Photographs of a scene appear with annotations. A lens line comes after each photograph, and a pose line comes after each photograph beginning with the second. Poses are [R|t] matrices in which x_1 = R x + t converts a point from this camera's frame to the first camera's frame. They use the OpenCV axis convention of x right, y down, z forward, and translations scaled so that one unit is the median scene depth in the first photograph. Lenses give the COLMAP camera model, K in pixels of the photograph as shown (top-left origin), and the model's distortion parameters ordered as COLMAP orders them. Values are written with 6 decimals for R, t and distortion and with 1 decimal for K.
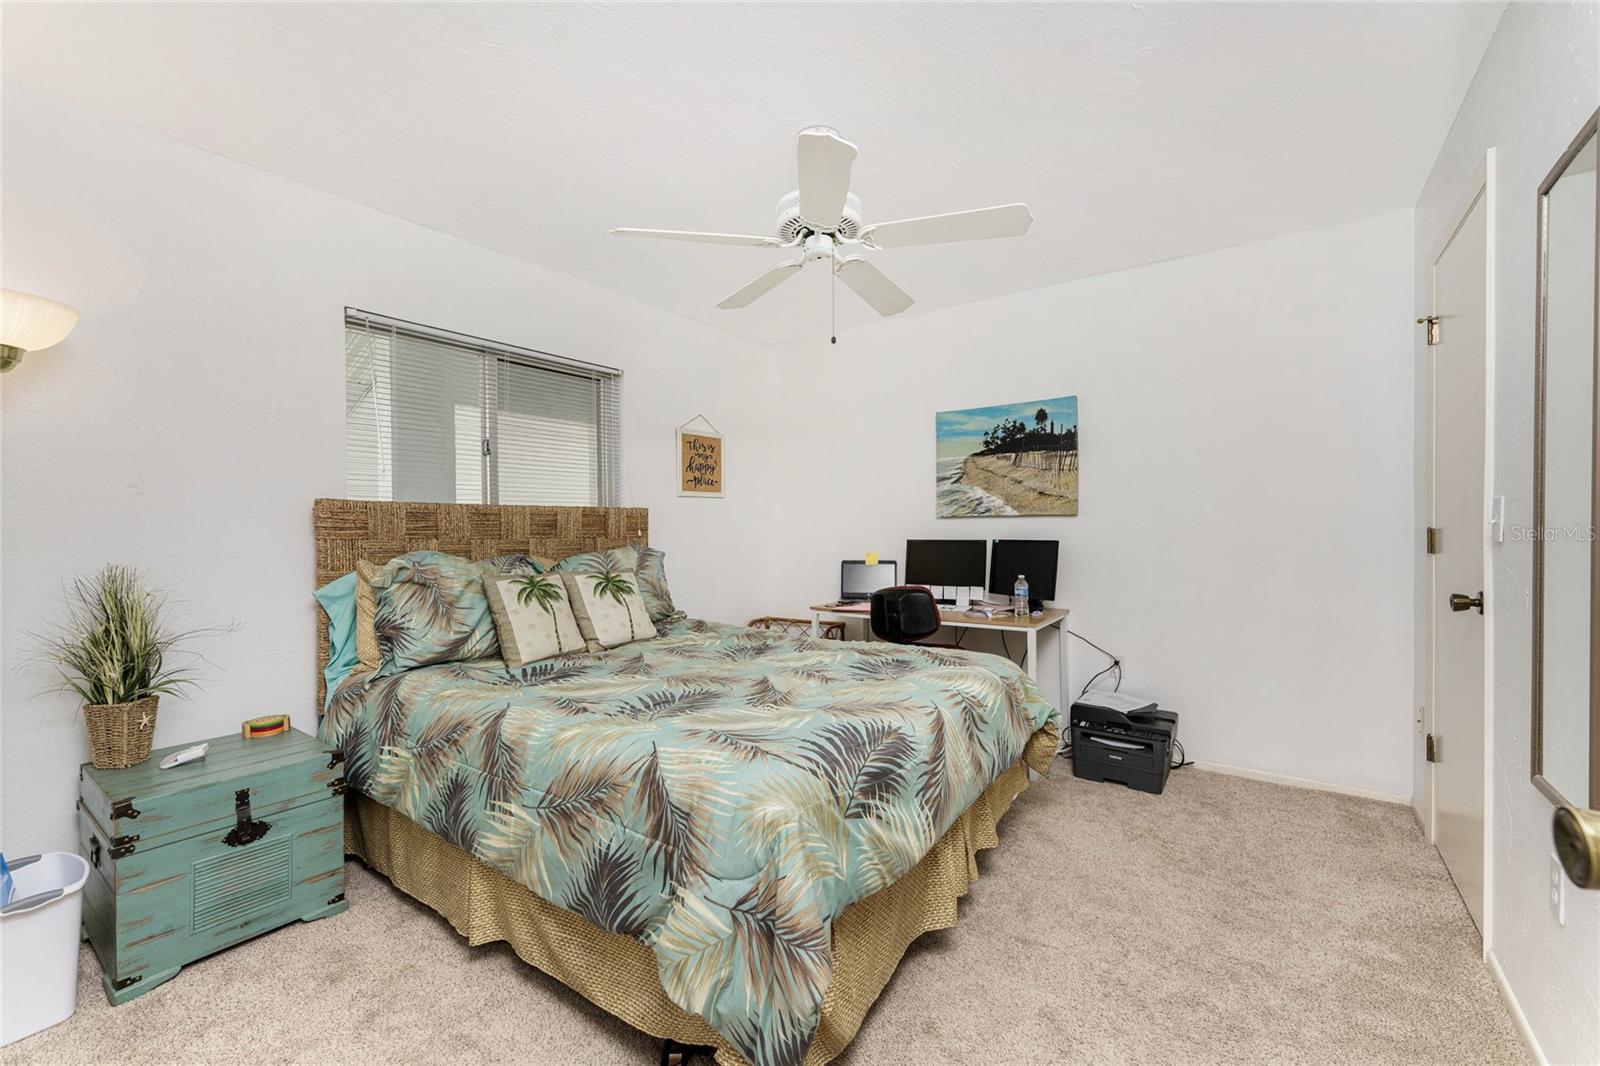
lens RADIAL K [[654.1, 0, 796.3], [0, 654.1, 526.3], [0, 0, 1]] dist [0.011889, 0.000034]
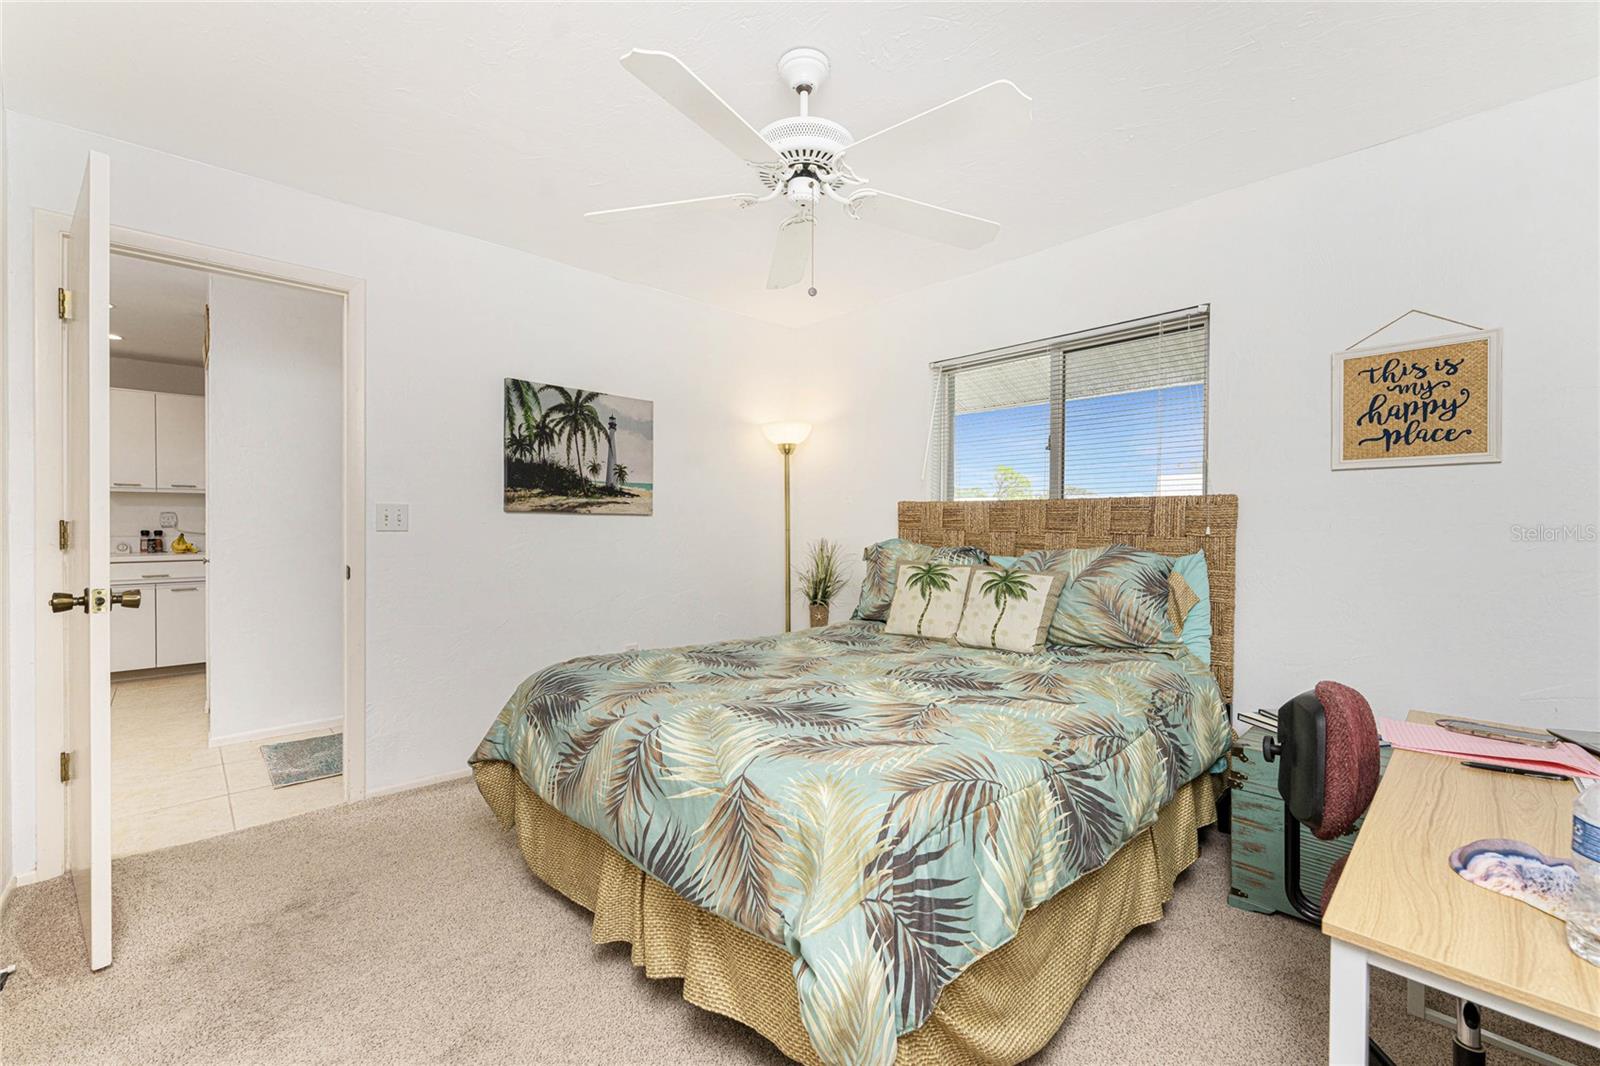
lens RADIAL K [[654.1, 0, 796.3], [0, 654.1, 526.3], [0, 0, 1]] dist [0.011889, 0.000034]
pose [[-0.182608, 0.012169, -0.983110, 0.483104], [-0.004043, 0.999906, 0.013128, -0.001962], [0.983177, 0.006372, -0.182542, 0.633535]]
